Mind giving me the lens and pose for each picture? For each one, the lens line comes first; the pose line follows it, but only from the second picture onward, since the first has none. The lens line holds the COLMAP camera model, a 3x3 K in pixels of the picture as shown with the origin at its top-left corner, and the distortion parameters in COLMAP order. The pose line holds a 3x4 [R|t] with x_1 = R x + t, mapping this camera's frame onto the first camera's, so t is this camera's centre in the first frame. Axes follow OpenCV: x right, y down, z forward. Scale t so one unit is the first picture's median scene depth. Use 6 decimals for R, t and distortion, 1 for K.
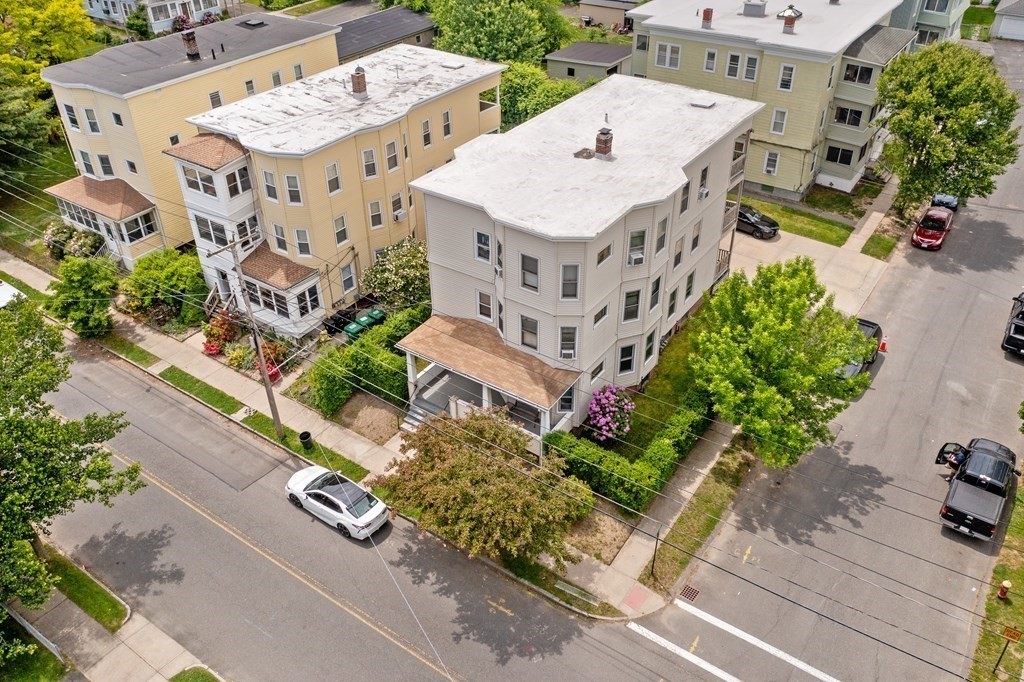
lens RADIAL K [[812.9, 0, 508.2], [0, 812.9, 339.1], [0, 0, 1]] dist [-0.001102, 0.001225]
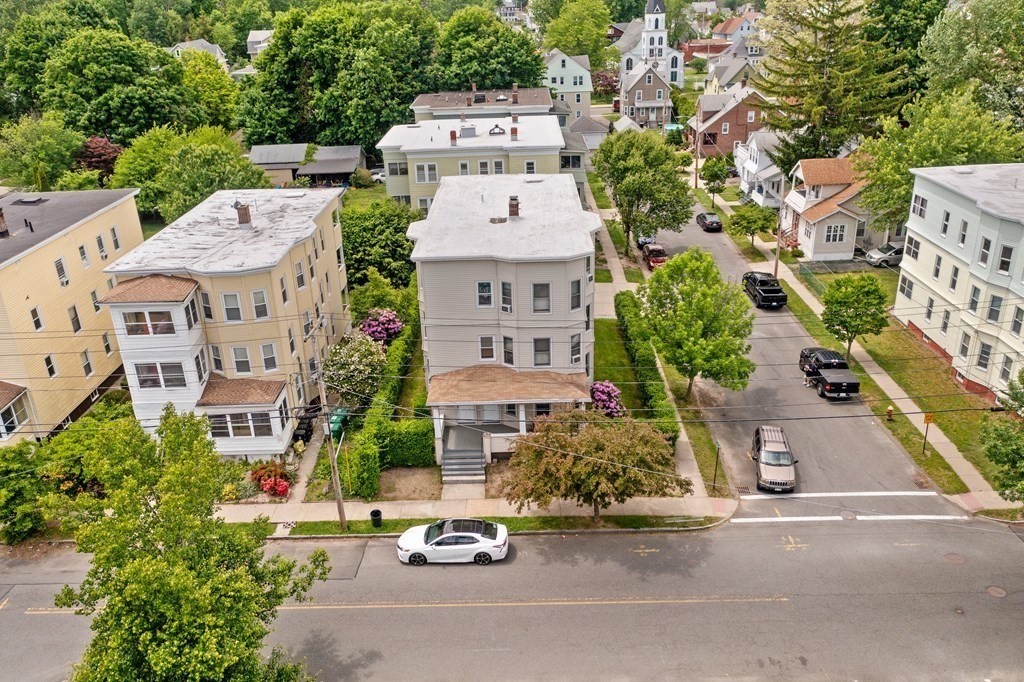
lens RADIAL K [[812.9, 0, 508.2], [0, 812.9, 339.1], [0, 0, 1]] dist [-0.001102, 0.001225]
pose [[0.824070, -0.239801, 0.513229, -0.535998], [0.343400, 0.932010, -0.115910, 0.082740], [-0.450539, 0.271760, 0.850389, -0.004481]]
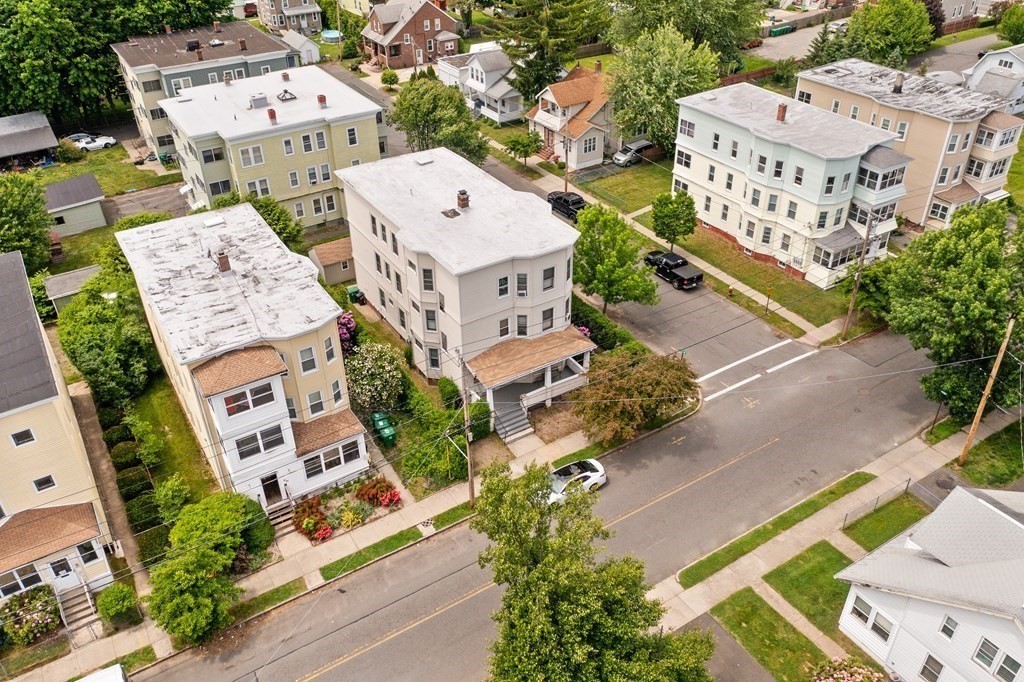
lens RADIAL K [[812.9, 0, 508.2], [0, 812.9, 339.1], [0, 0, 1]] dist [-0.001102, 0.001225]
pose [[0.387618, -0.509043, 0.768523, -0.998358], [0.535985, 0.802746, 0.261377, -0.348560], [-0.749981, 0.310602, 0.583999, 0.164458]]
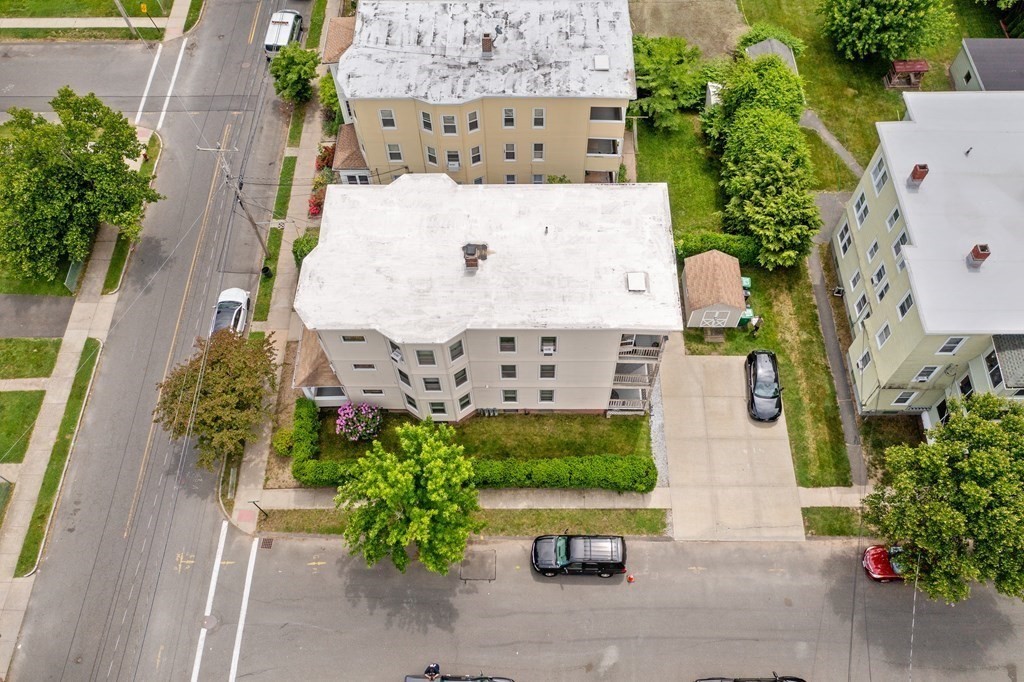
lens RADIAL K [[812.9, 0, 508.2], [0, 812.9, 339.1], [0, 0, 1]] dist [-0.001102, 0.001225]
pose [[0.564384, 0.715044, -0.412532, 0.619809], [-0.462143, 0.687756, 0.559835, -0.736404], [0.684029, -0.125314, 0.718611, 0.222172]]
